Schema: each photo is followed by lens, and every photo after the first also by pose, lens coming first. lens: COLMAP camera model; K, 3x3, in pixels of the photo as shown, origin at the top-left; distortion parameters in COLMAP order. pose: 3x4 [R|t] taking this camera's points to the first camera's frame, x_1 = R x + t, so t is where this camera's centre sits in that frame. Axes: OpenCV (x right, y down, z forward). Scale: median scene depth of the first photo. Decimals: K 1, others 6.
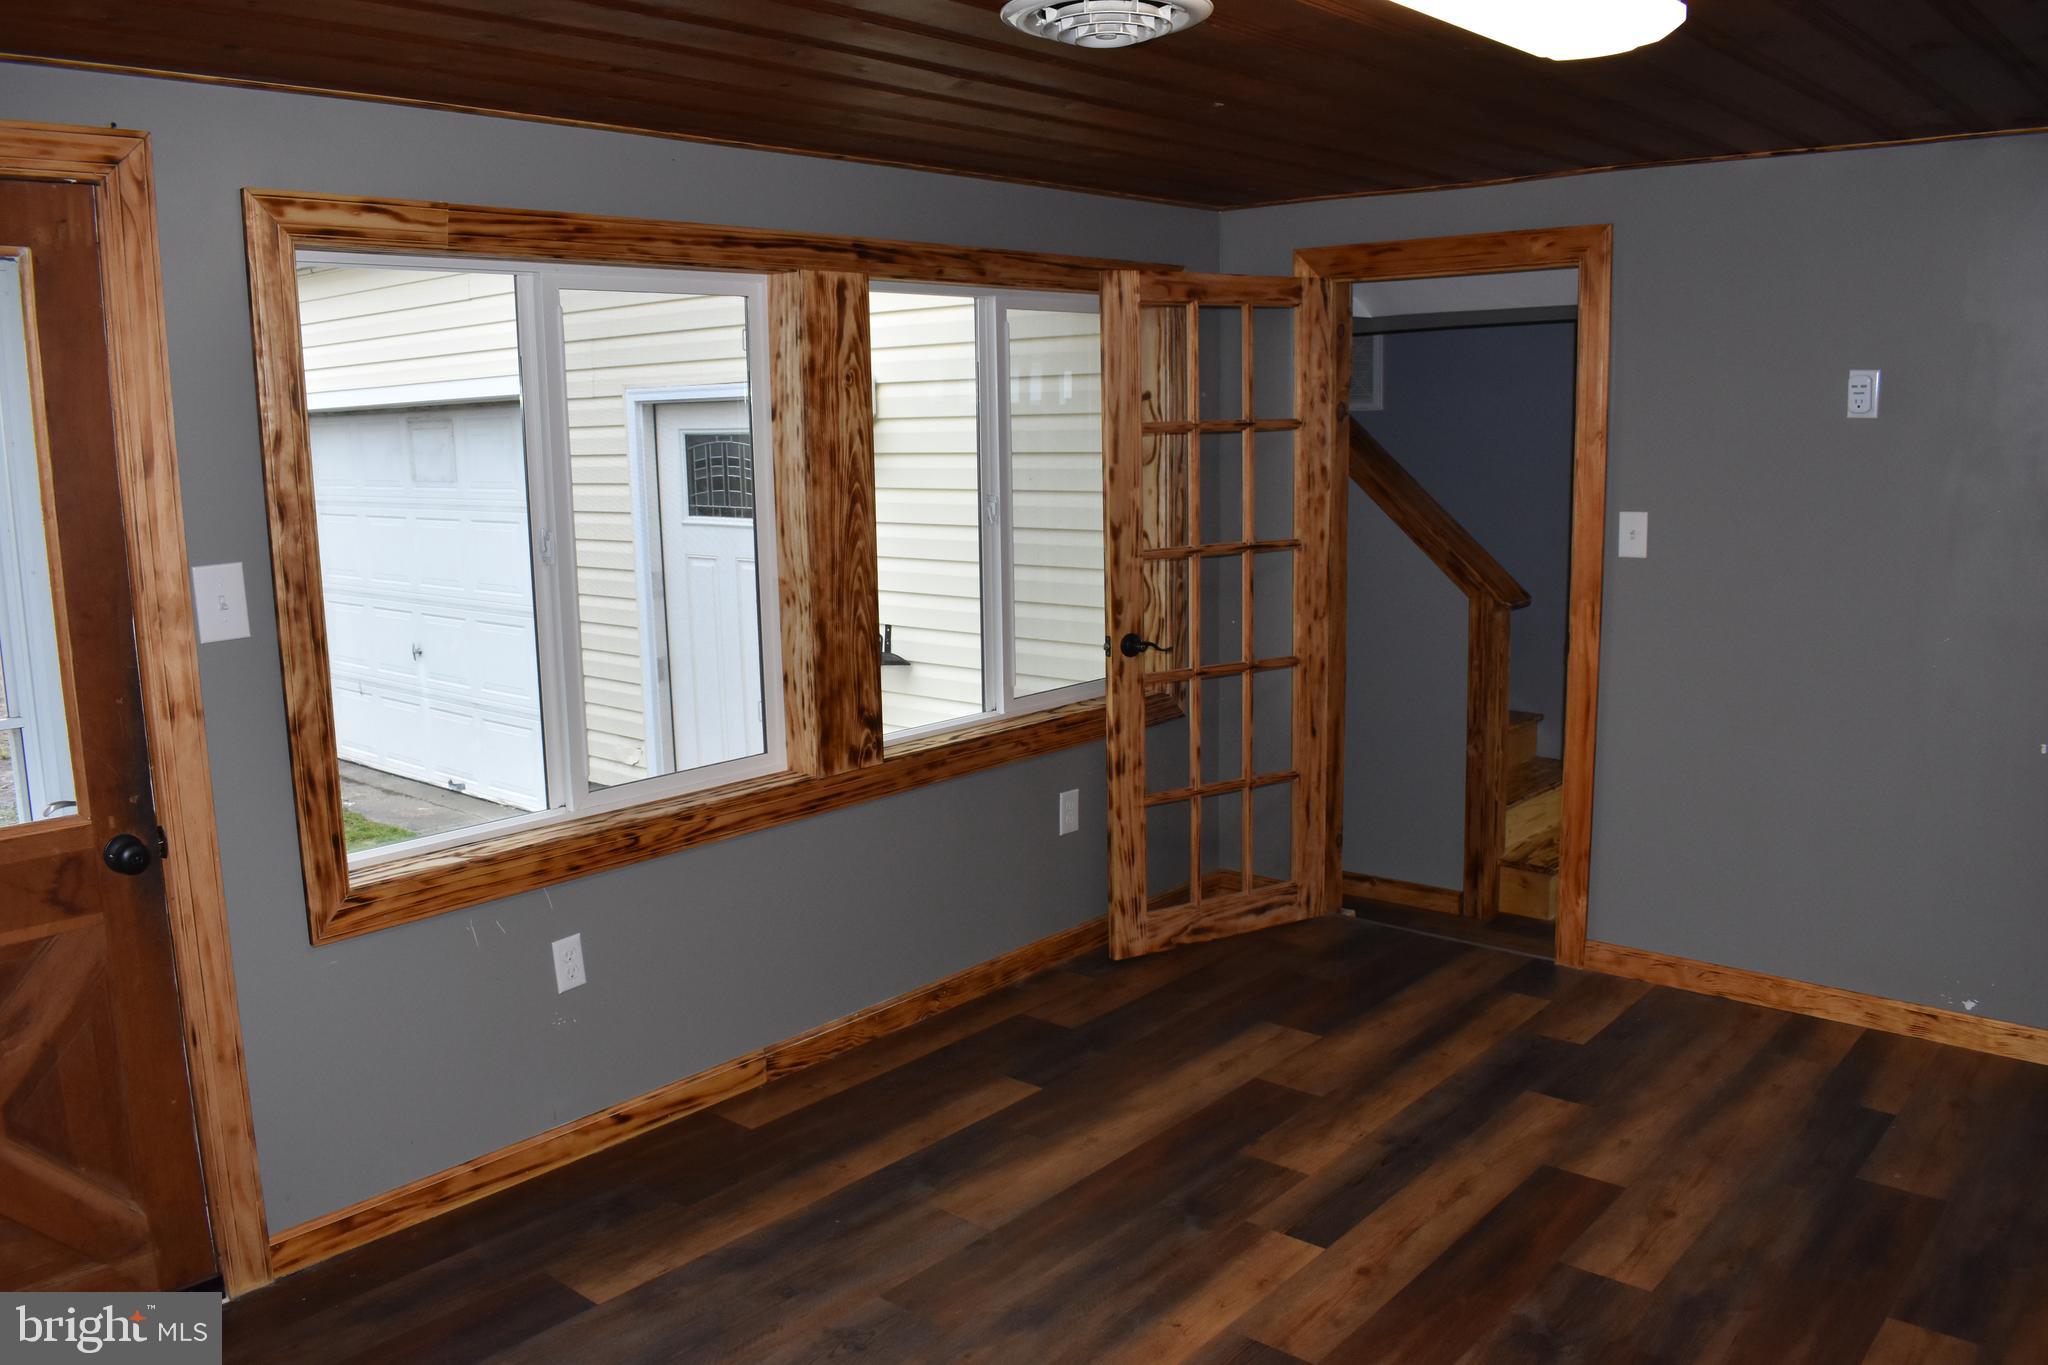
lens RADIAL K [[1597.6, 0, 1020.8], [0, 1597.6, 681.6], [0, 0, 1]] dist [-0.093174, 0.017873]
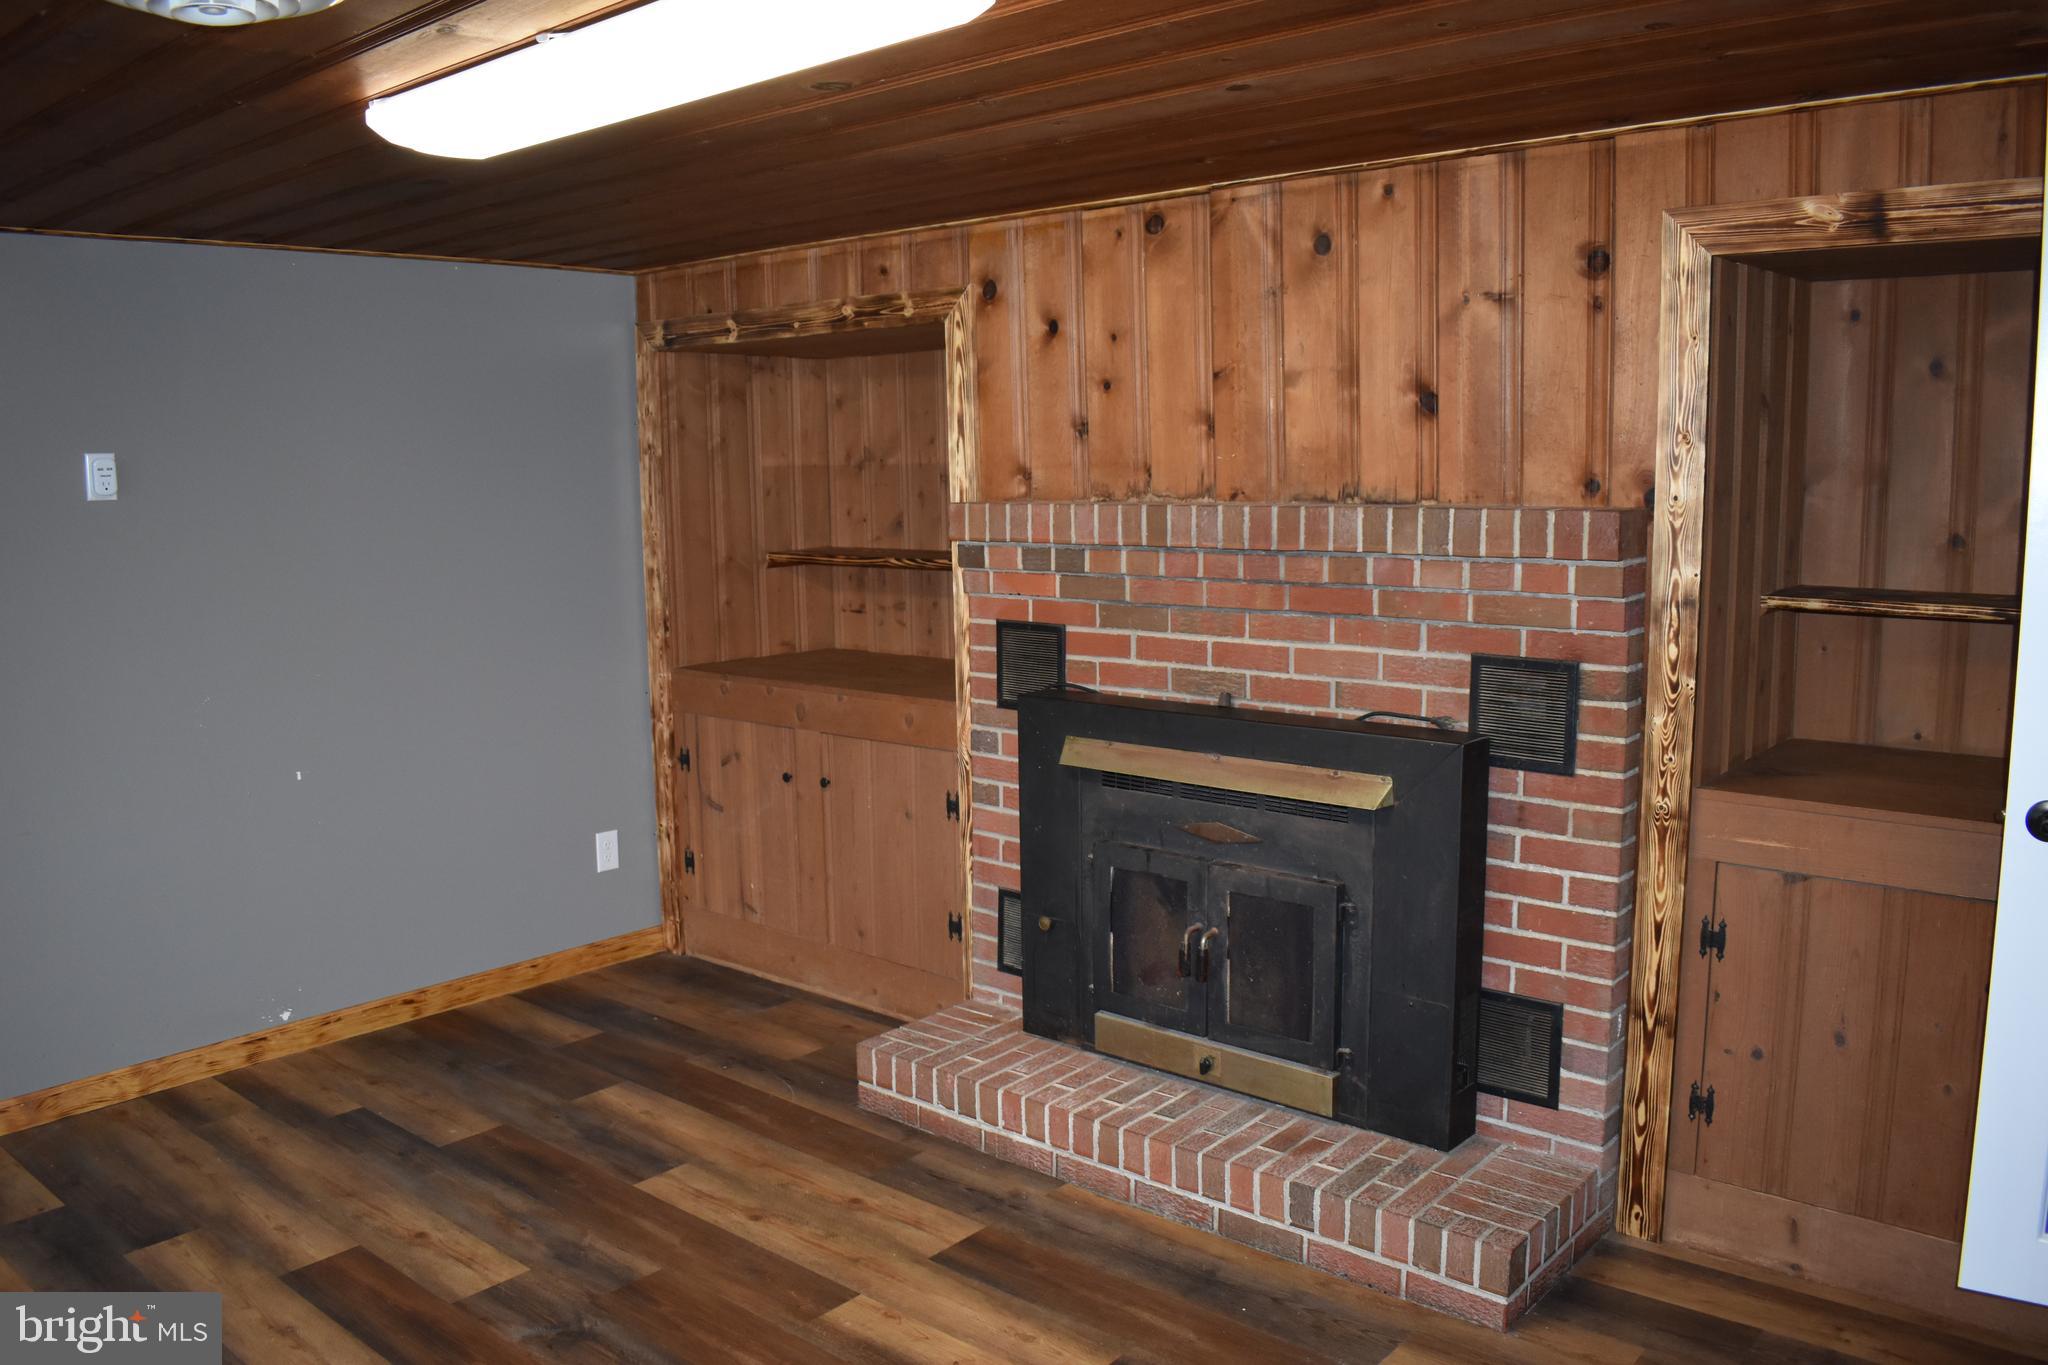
lens RADIAL K [[1597.6, 0, 1021.1], [0, 1597.6, 686.4], [0, 0, 1]] dist [-0.093174, 0.017873]
pose [[-0.014886, -0.119440, 0.992730, -0.552023], [0.181890, 0.975951, 0.120148, -0.071057], [-0.983206, 0.182356, 0.007197, 0.476836]]
